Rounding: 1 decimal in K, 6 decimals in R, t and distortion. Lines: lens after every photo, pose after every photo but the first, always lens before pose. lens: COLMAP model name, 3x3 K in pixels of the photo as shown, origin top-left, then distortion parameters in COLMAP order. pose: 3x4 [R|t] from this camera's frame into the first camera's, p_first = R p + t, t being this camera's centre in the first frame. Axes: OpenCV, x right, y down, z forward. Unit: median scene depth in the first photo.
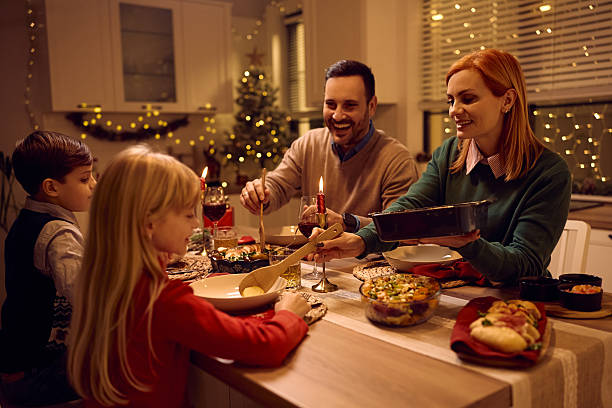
lens RADIAL K [[552.3, 0, 306.0], [0, 552.3, 204.0], [0, 0, 1]] dist [0.046363, -0.098568]
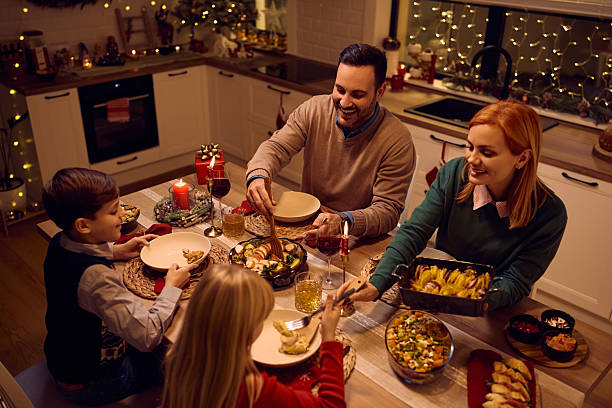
lens RADIAL K [[552.1, 0, 306.0], [0, 552.1, 204.0], [0, 0, 1]] dist [-0.037363, 0.000030]
pose [[0.992254, -0.011172, 0.123721, -0.177103], [-0.032818, 0.936987, 0.347819, -0.433213], [-0.119811, -0.349185, 0.929363, 0.025181]]
